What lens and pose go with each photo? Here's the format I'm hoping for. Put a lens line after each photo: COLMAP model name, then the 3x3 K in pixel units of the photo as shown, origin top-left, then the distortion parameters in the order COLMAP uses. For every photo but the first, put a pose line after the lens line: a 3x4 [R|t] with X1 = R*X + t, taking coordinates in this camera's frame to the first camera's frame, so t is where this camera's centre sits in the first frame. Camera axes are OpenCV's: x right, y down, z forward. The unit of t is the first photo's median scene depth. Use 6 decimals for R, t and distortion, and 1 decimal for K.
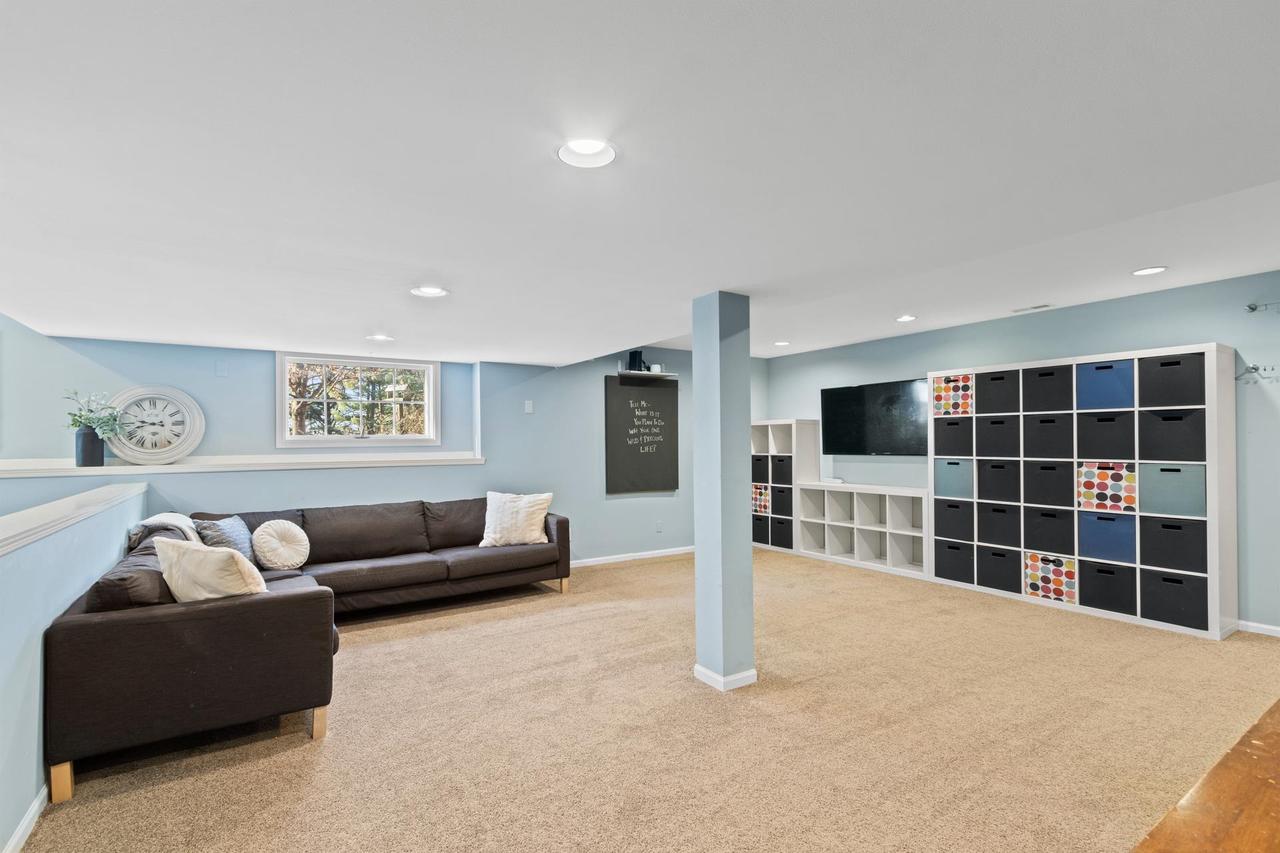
lens RADIAL K [[593.8, 0, 637.8], [0, 593.8, 433.5], [0, 0, 1]] dist [0.001934, -0.000131]
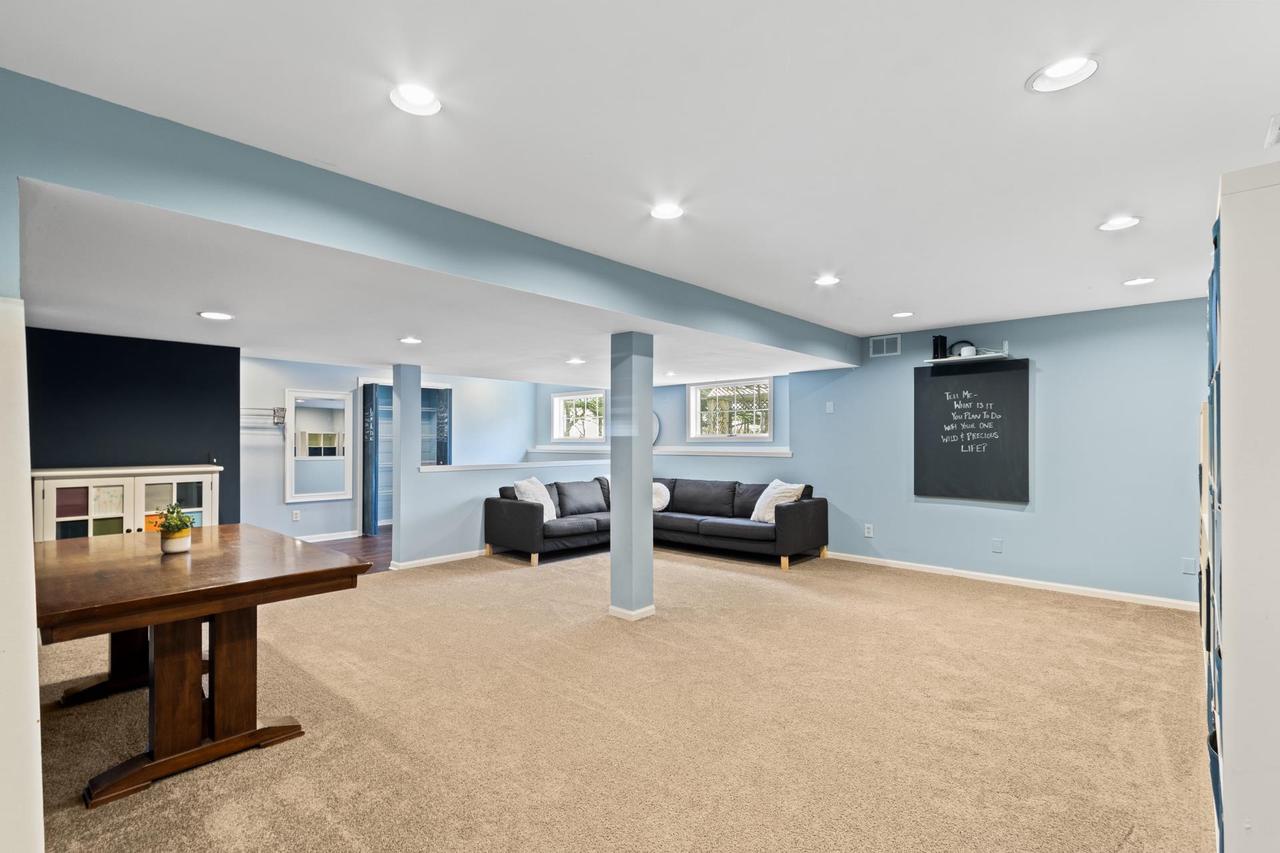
lens RADIAL K [[593.8, 0, 634.9], [0, 593.8, 434.4], [0, 0, 1]] dist [0.001934, -0.000131]
pose [[0.233556, -0.005282, -0.972329, 0.723148], [0.011598, 0.999929, -0.002646, 0.003440], [0.972274, -0.010659, 0.233600, 0.346871]]
